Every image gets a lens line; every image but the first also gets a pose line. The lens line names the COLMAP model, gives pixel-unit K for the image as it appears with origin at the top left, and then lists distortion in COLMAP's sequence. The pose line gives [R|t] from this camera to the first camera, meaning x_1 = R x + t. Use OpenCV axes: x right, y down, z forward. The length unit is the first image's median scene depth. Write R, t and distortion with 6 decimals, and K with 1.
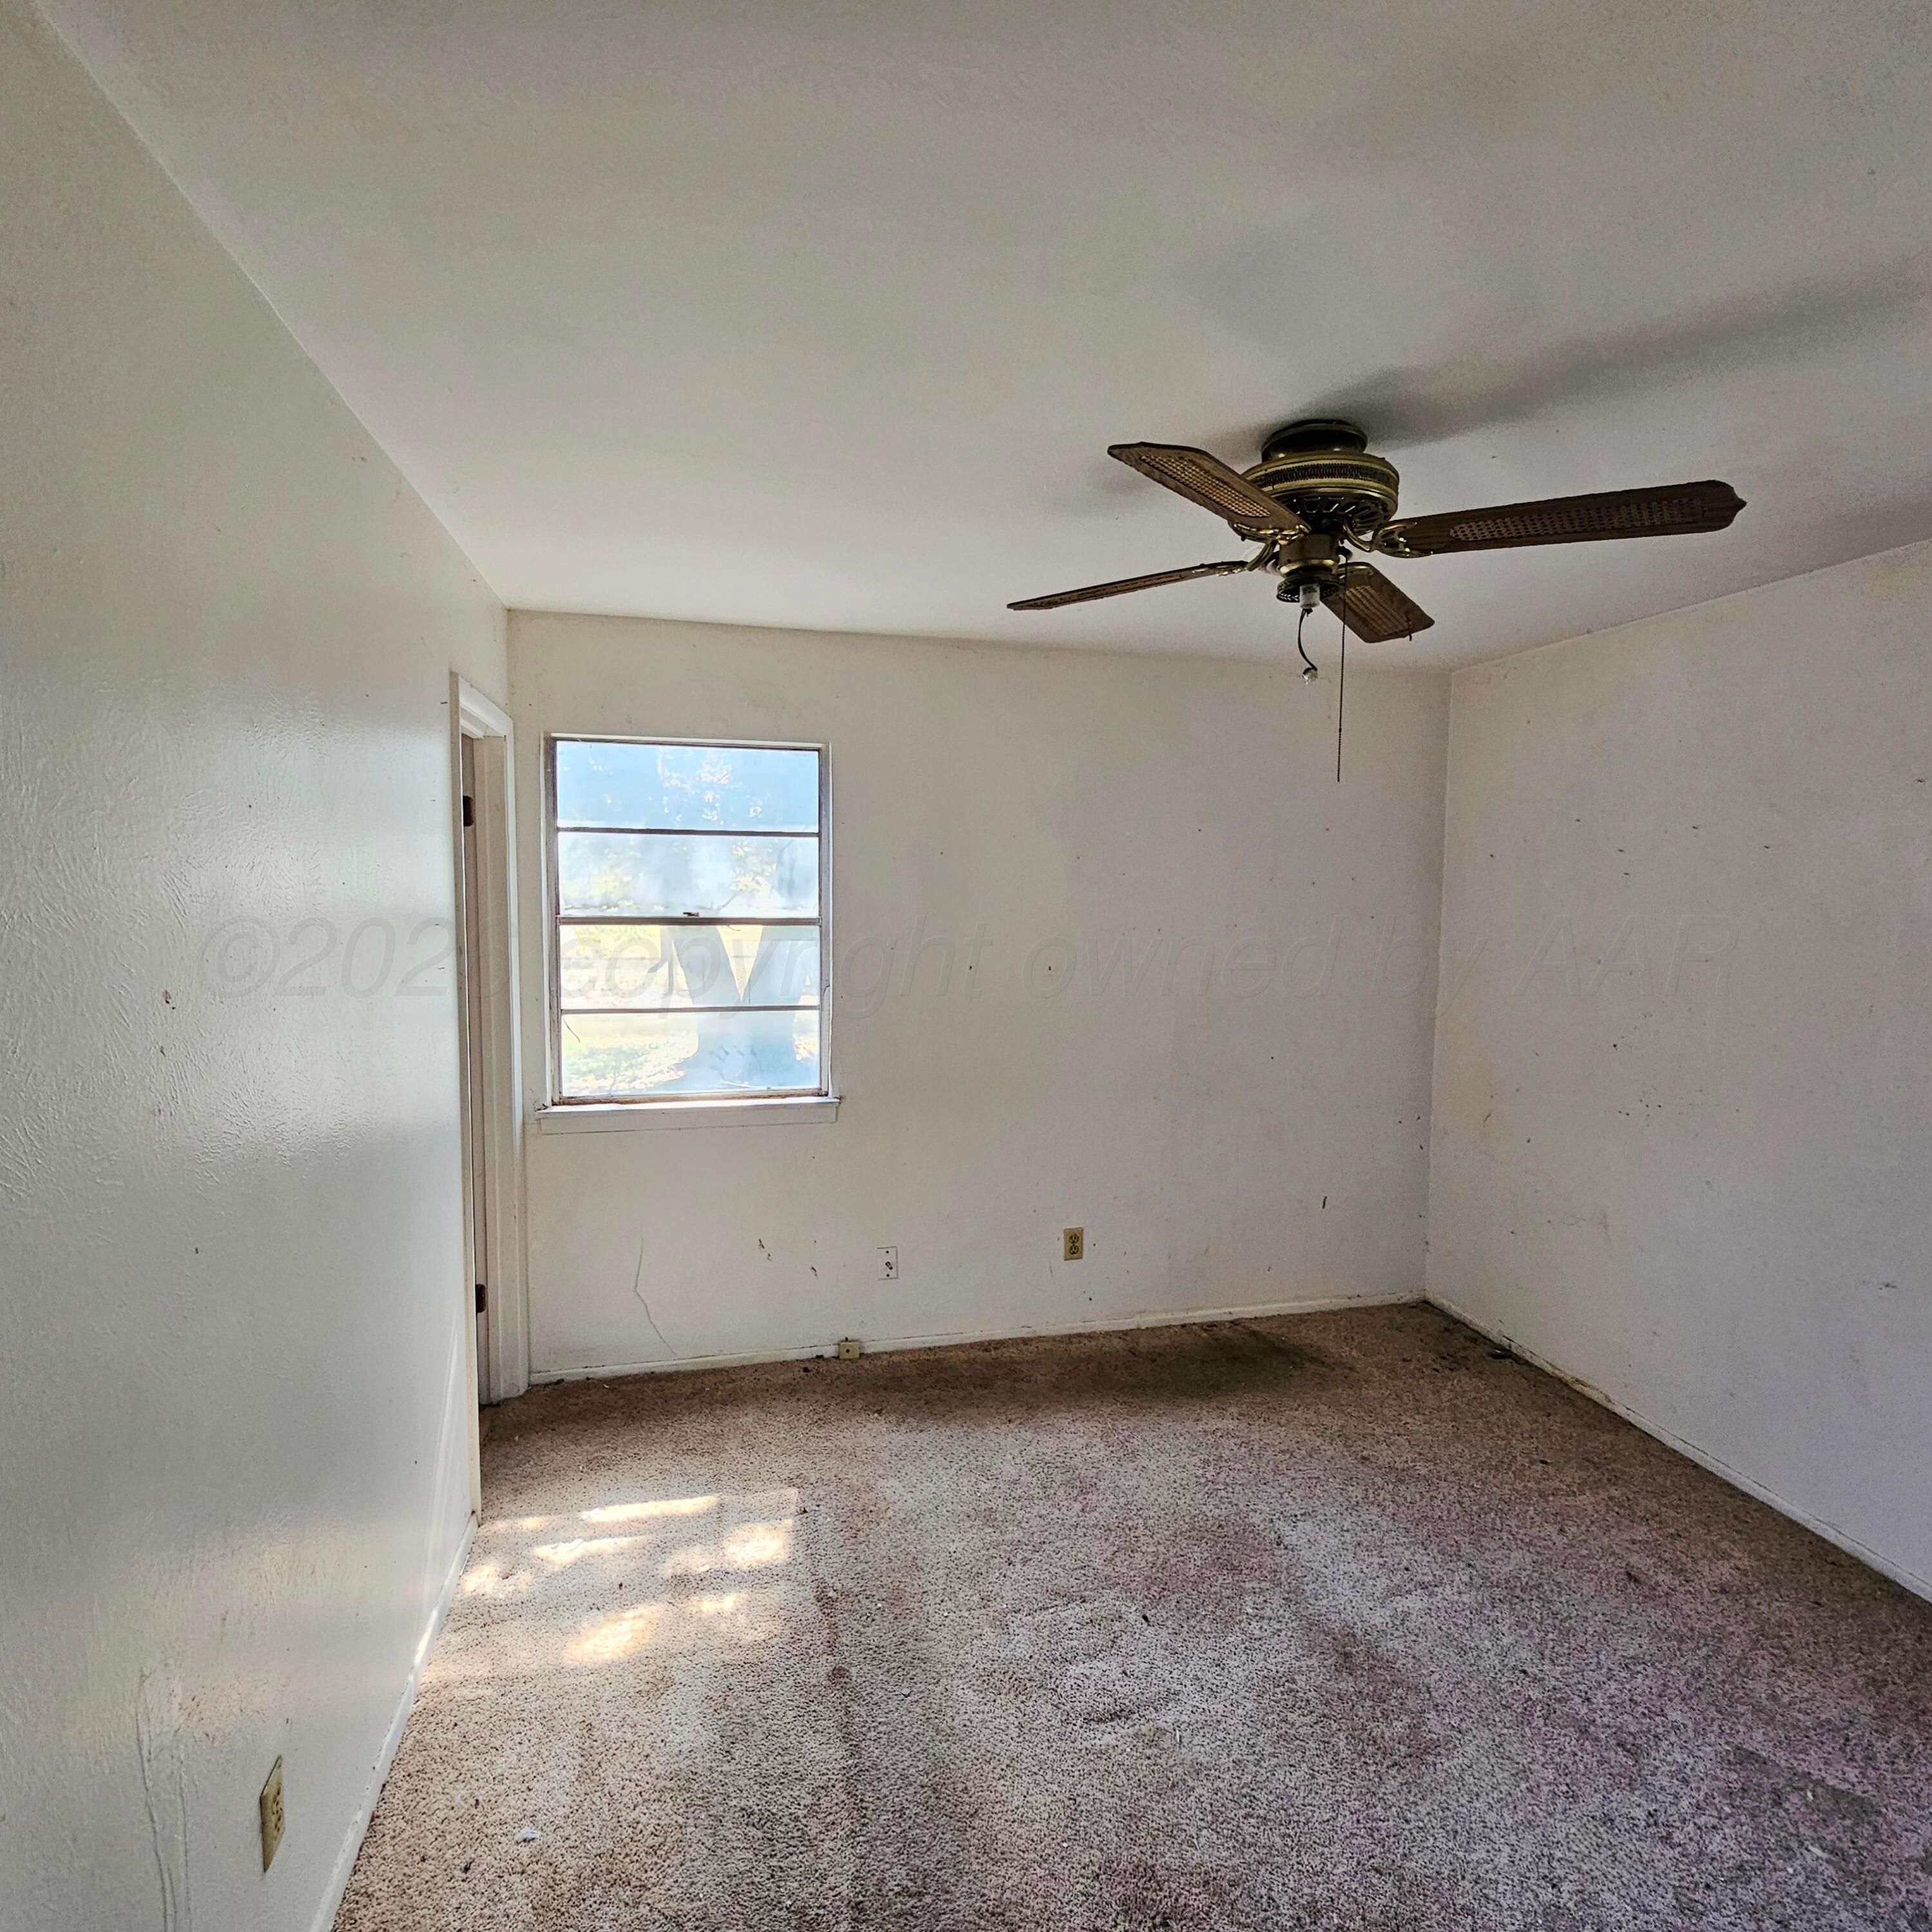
lens RADIAL K [[1068.1, 0, 967.5], [0, 1068.1, 966.4], [0, 0, 1]] dist [-0.003487, 0.000952]
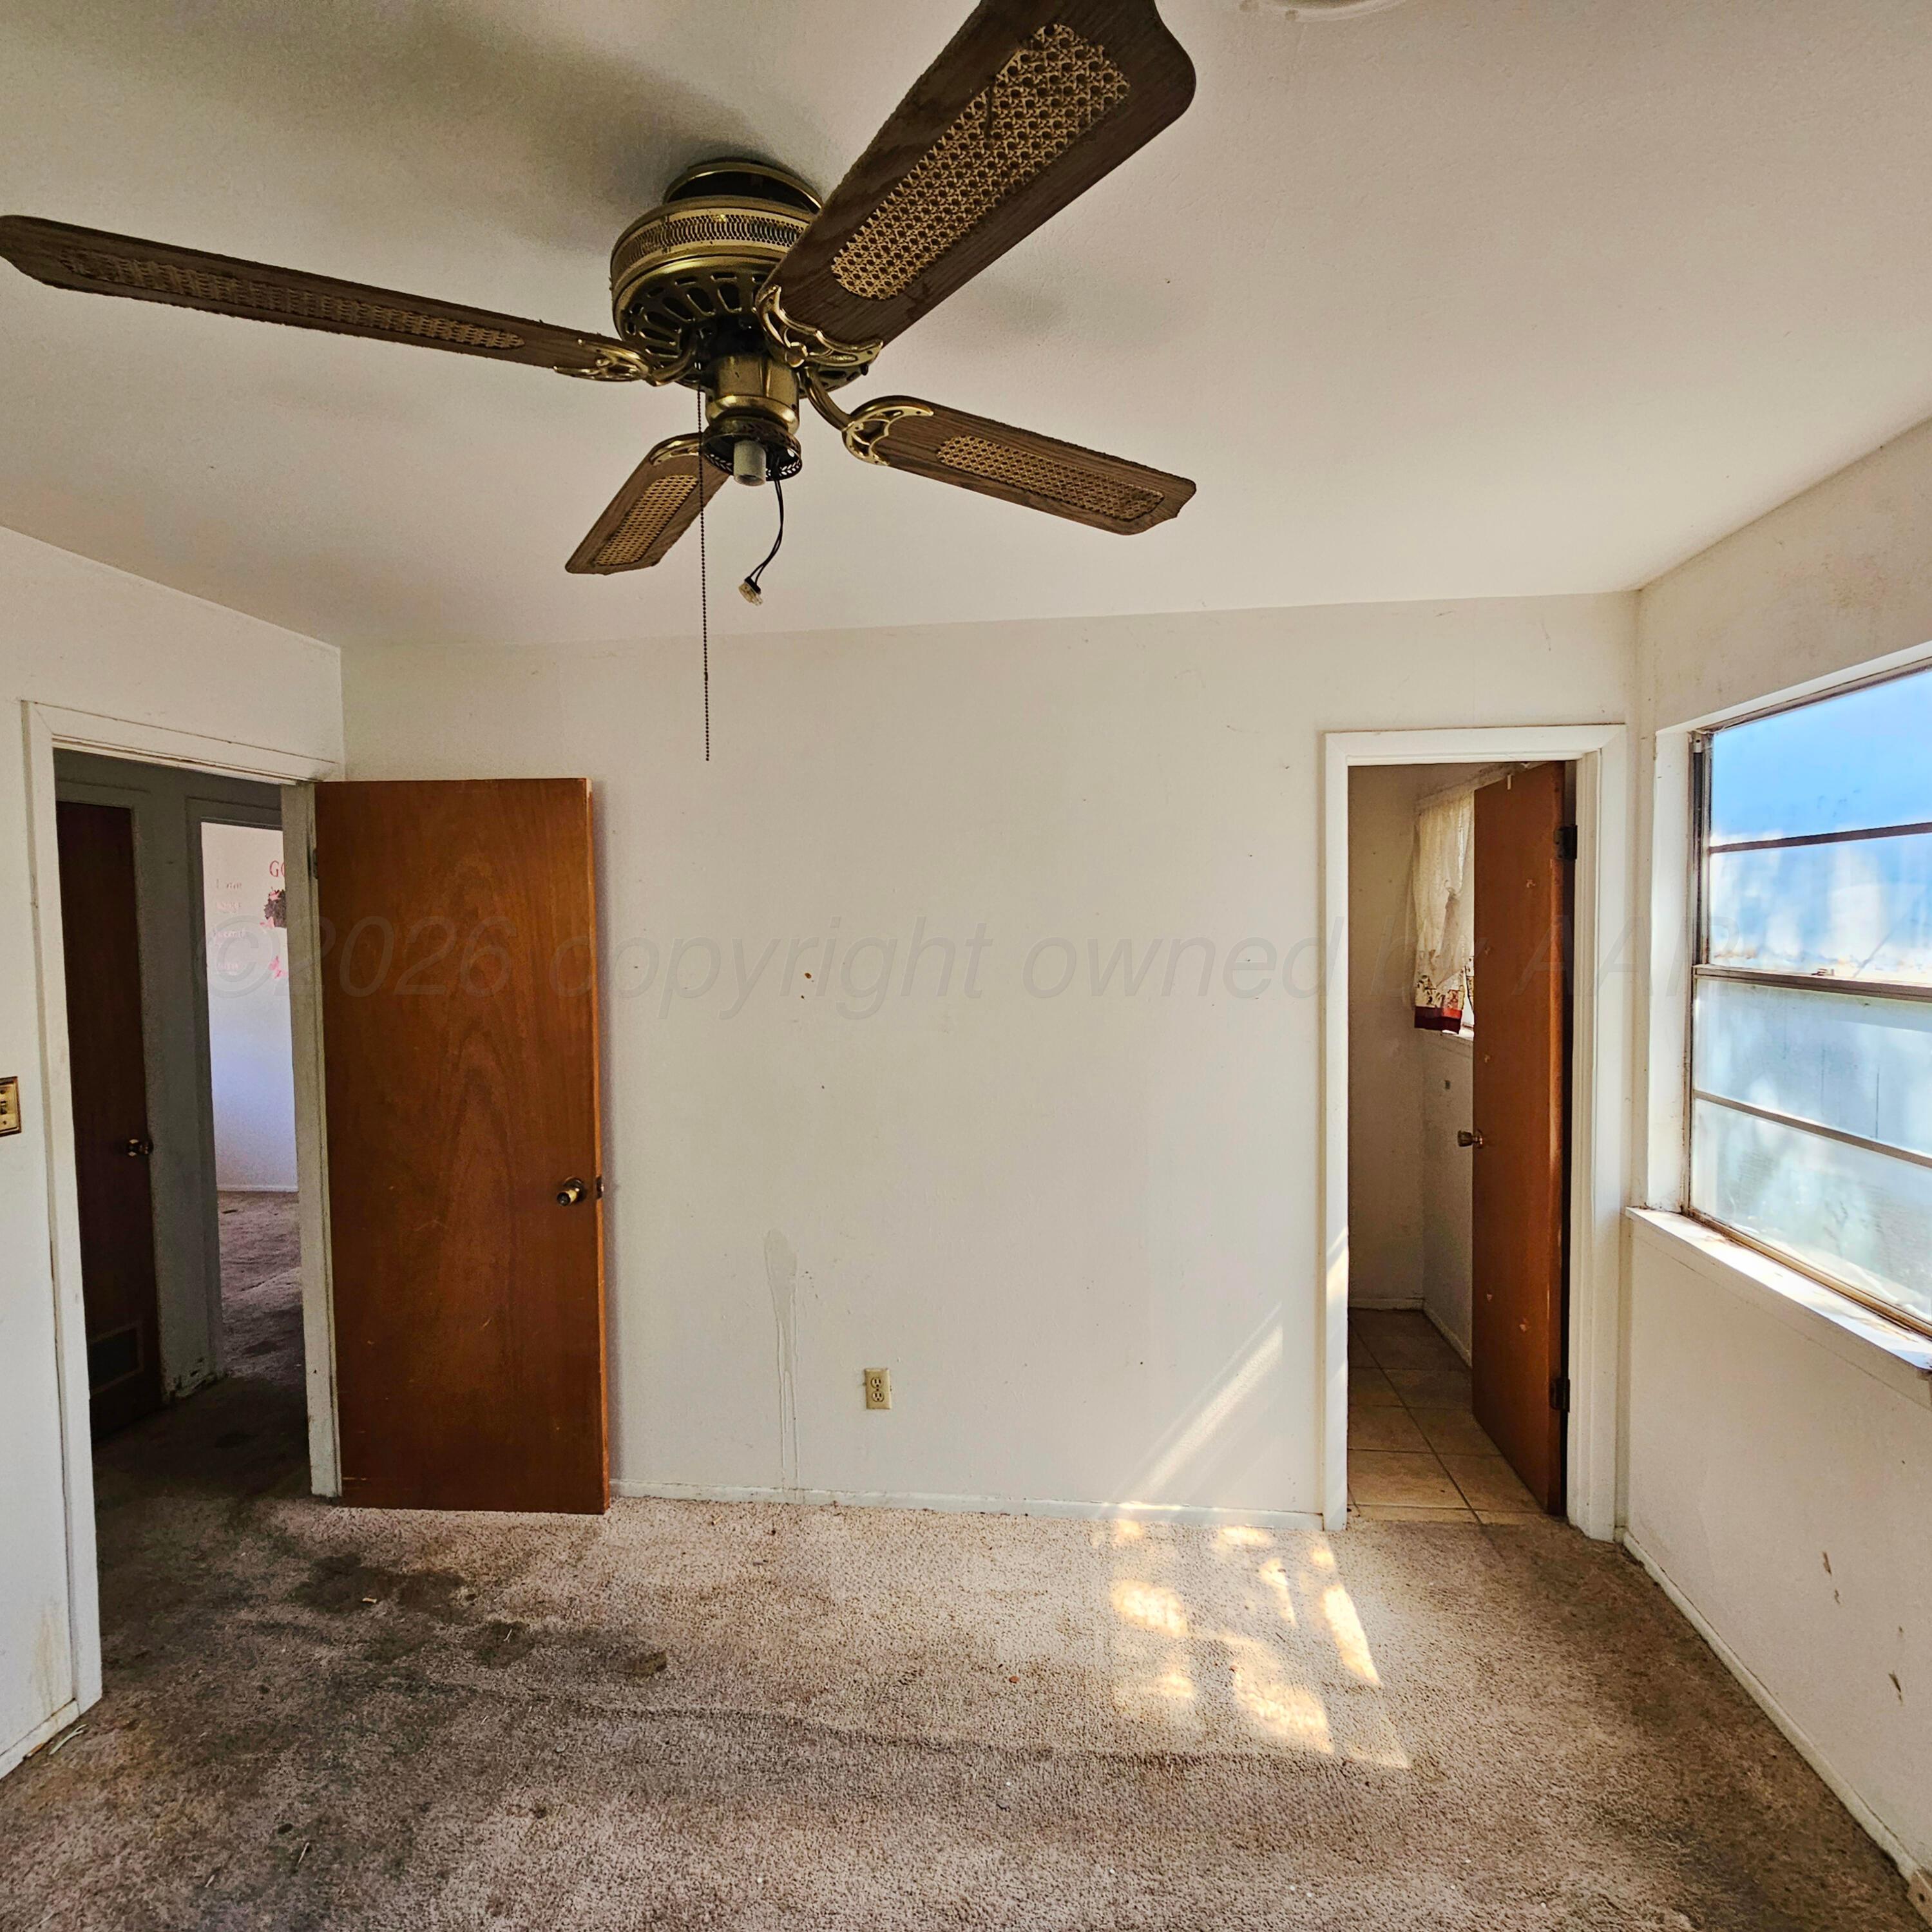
lens RADIAL K [[1068.1, 0, 970.1], [0, 1068.1, 965.7], [0, 0, 1]] dist [-0.003487, 0.000952]
pose [[-0.349272, 0.037322, -0.936278, 0.628459], [-0.063908, 0.995931, 0.063540, -0.078105], [0.934840, 0.082028, -0.345465, 0.982820]]
